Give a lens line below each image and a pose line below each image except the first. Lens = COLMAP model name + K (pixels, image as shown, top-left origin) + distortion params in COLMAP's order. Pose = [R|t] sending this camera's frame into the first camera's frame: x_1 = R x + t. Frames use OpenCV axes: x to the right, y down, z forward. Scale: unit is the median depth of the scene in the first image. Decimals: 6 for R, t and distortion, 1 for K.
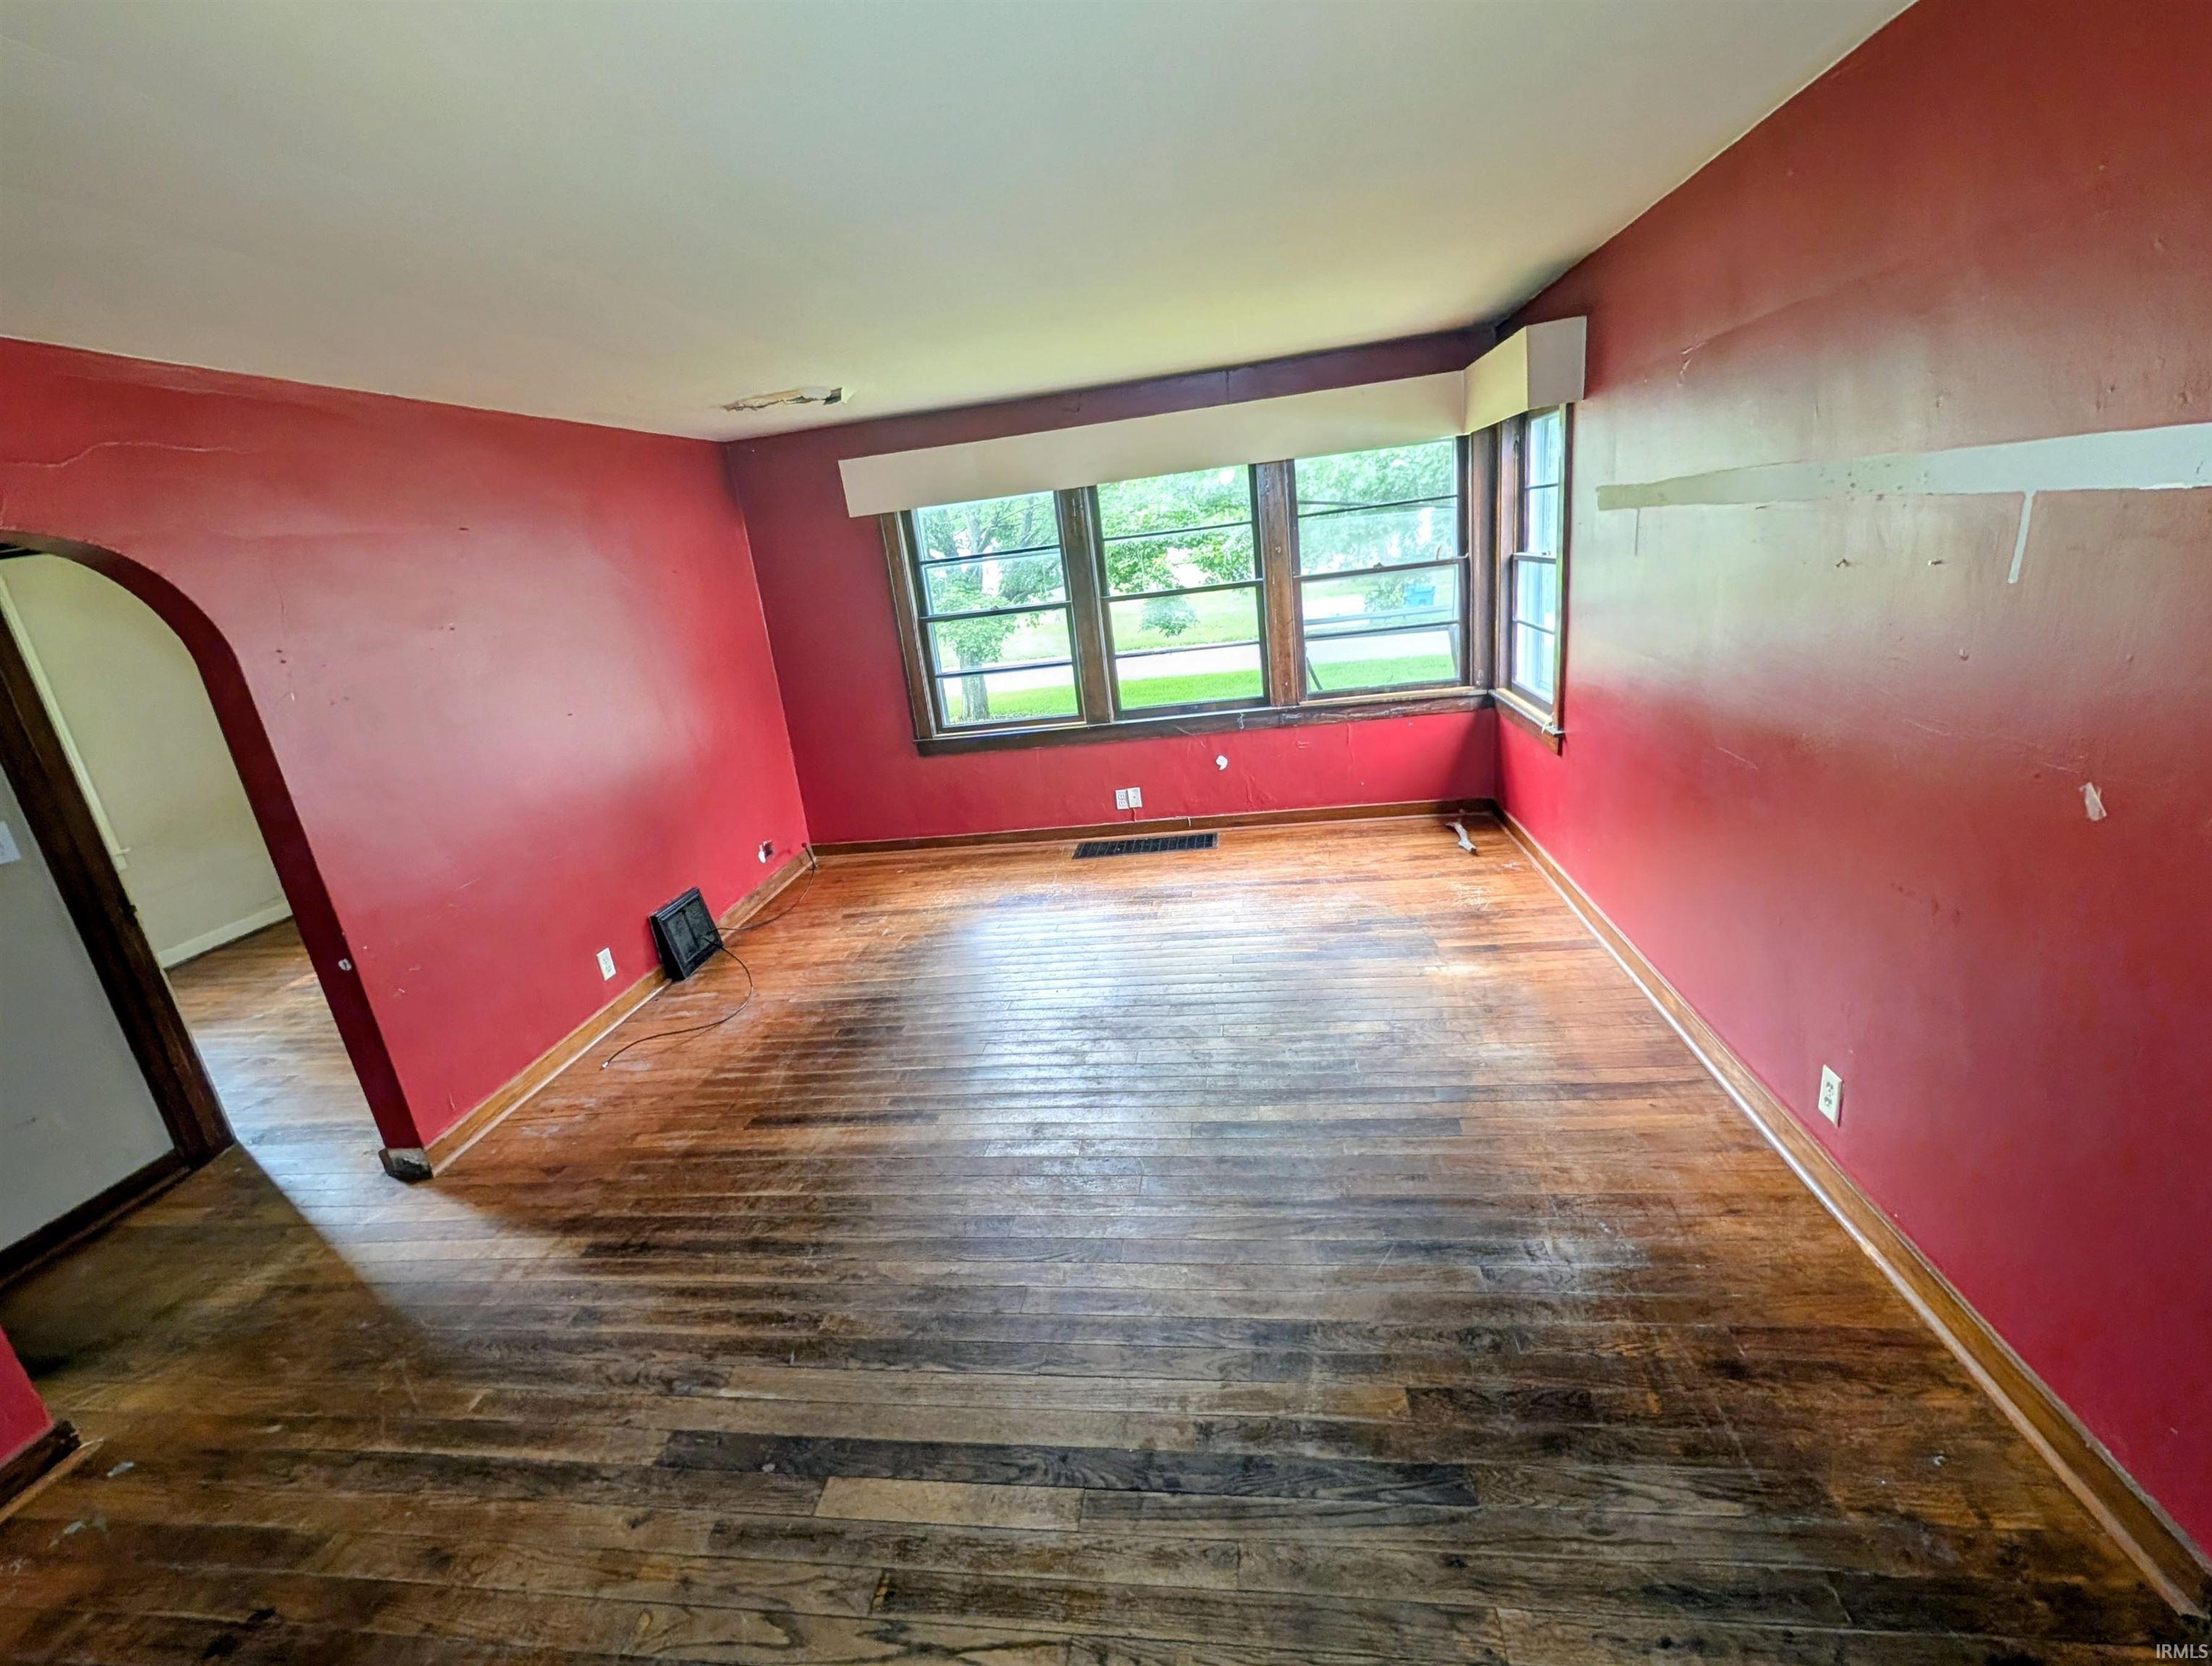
lens RADIAL K [[965.3, 0, 1096.3], [0, 965.3, 839.6], [0, 0, 1]] dist [-0.000947, -0.000055]
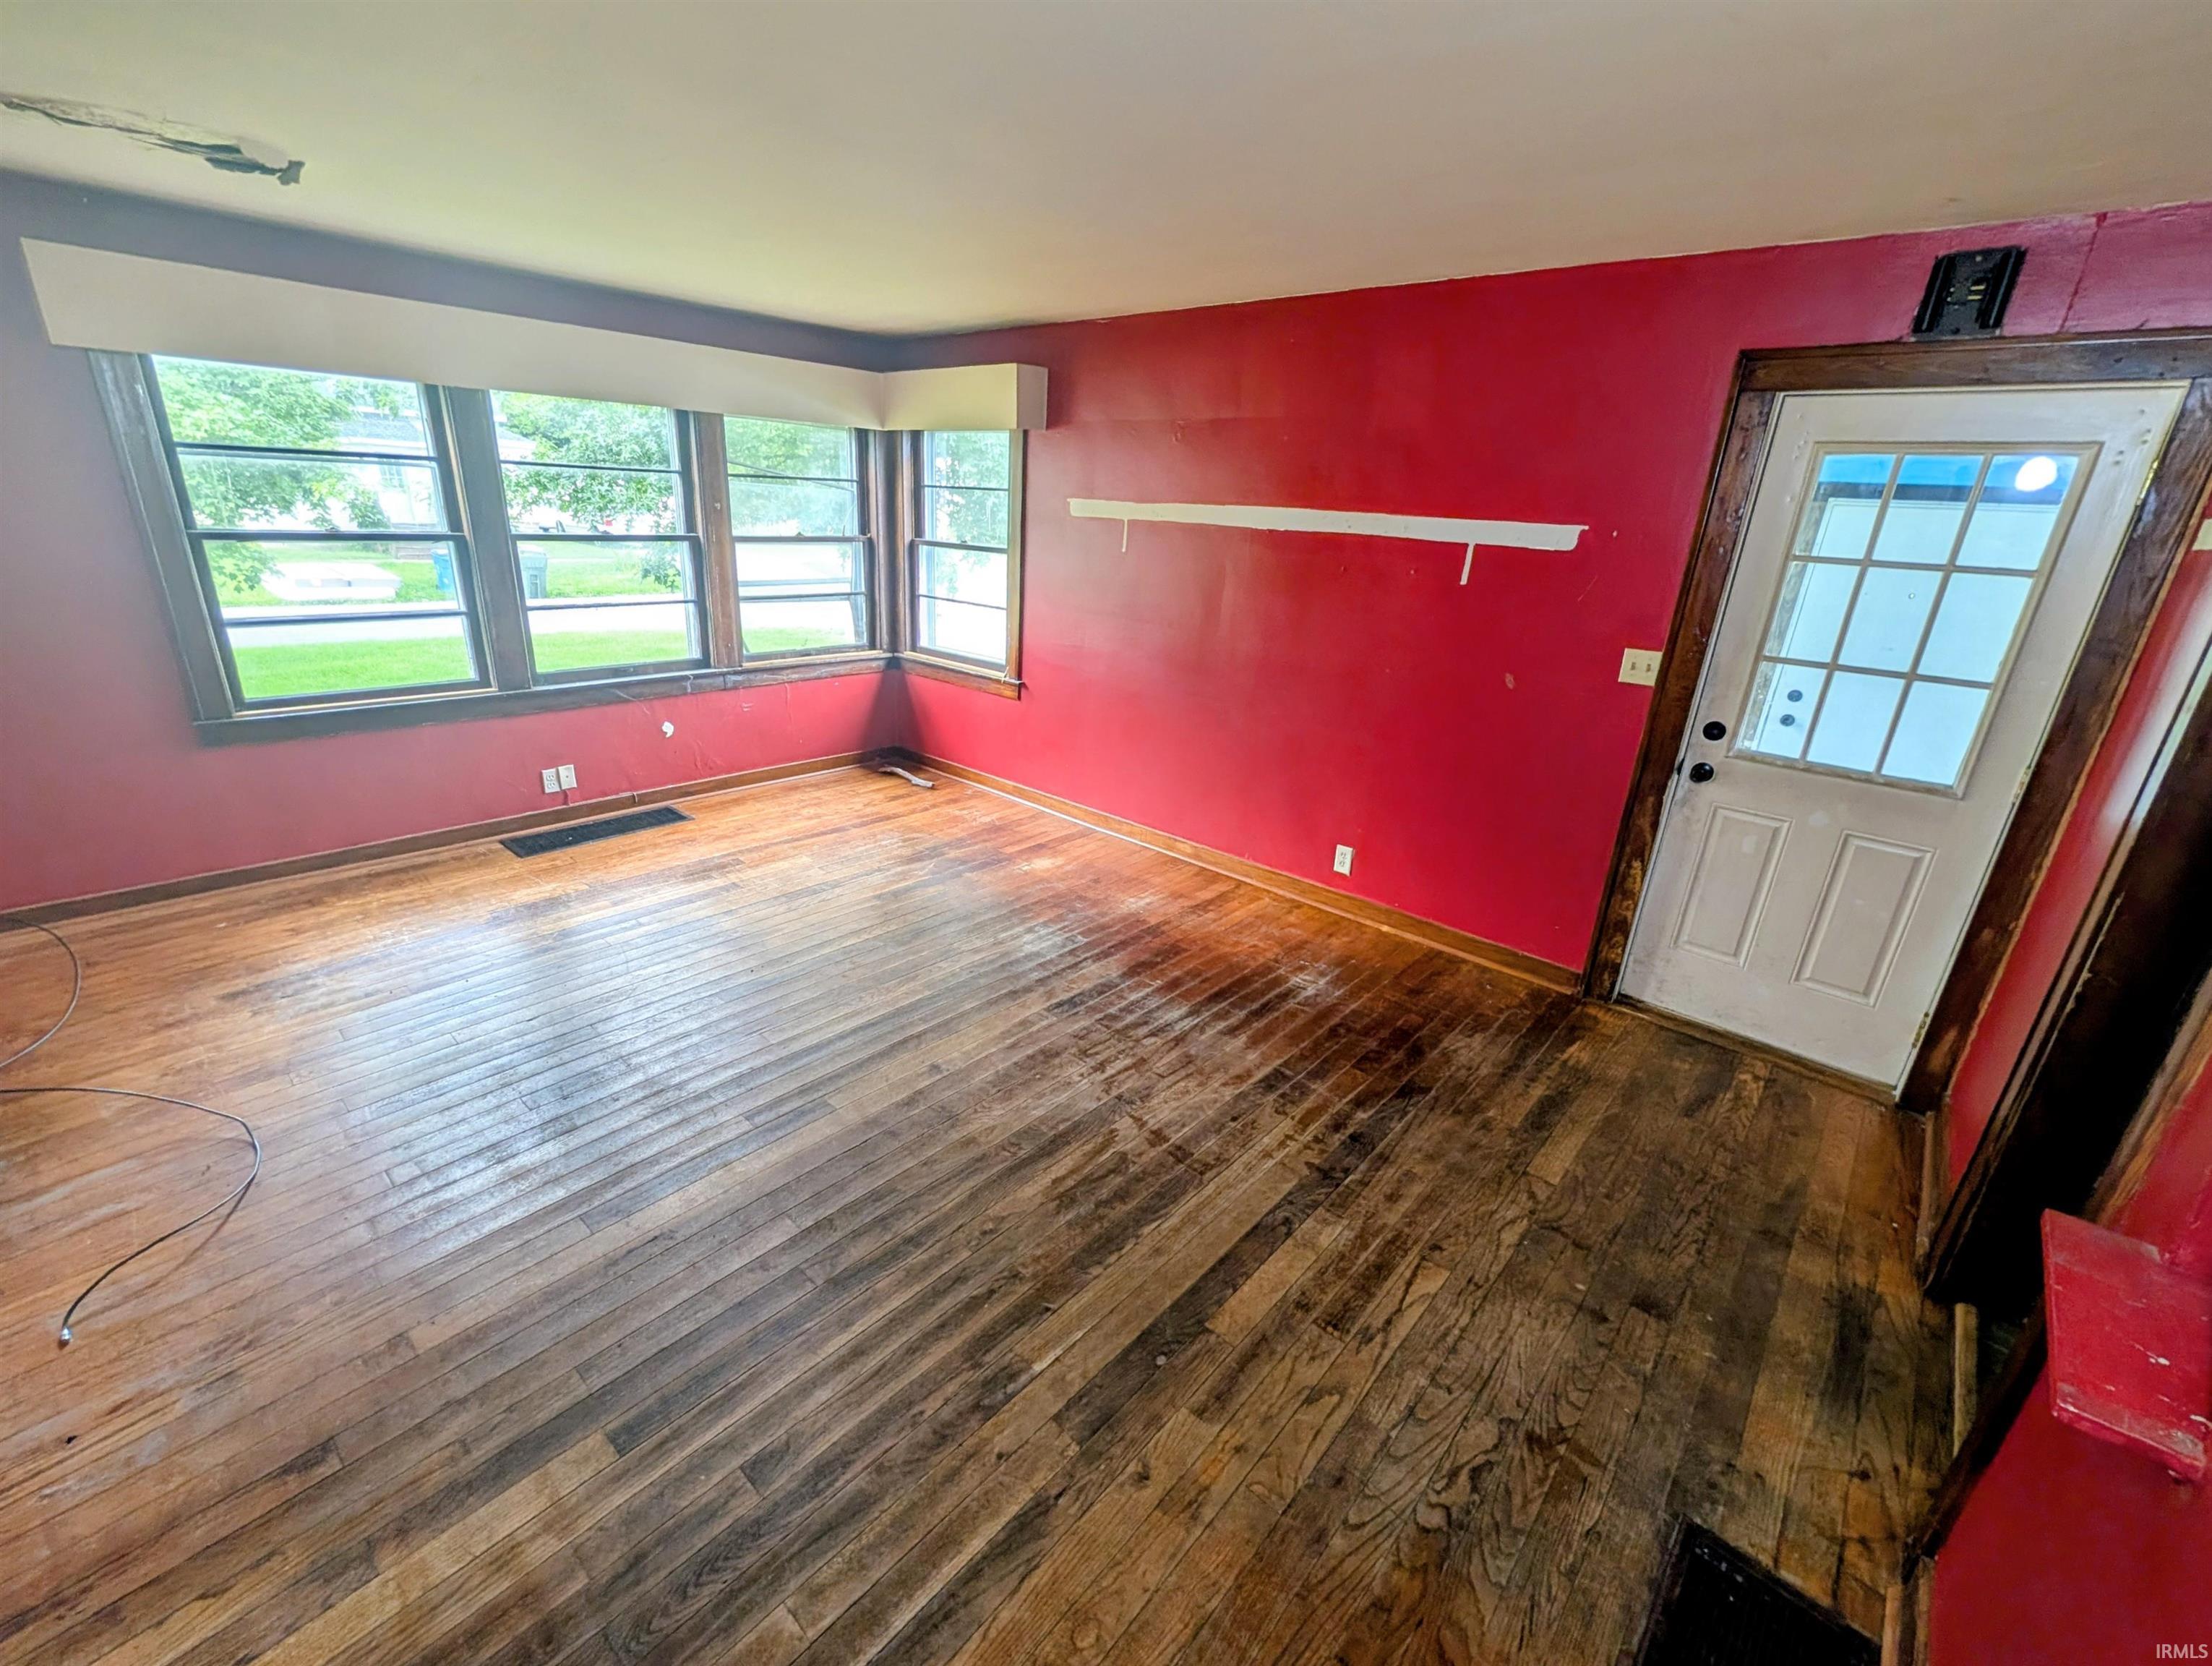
lens RADIAL K [[924.1, 0, 1101.4], [0, 924.1, 838.0], [0, 0, 1]] dist [0.000334, 0.000035]
pose [[0.544131, -0.150919, 0.825315, -0.430509], [0.136580, 0.986501, 0.090346, 0.000144], [-0.827808, 0.063562, 0.557399, 0.180684]]
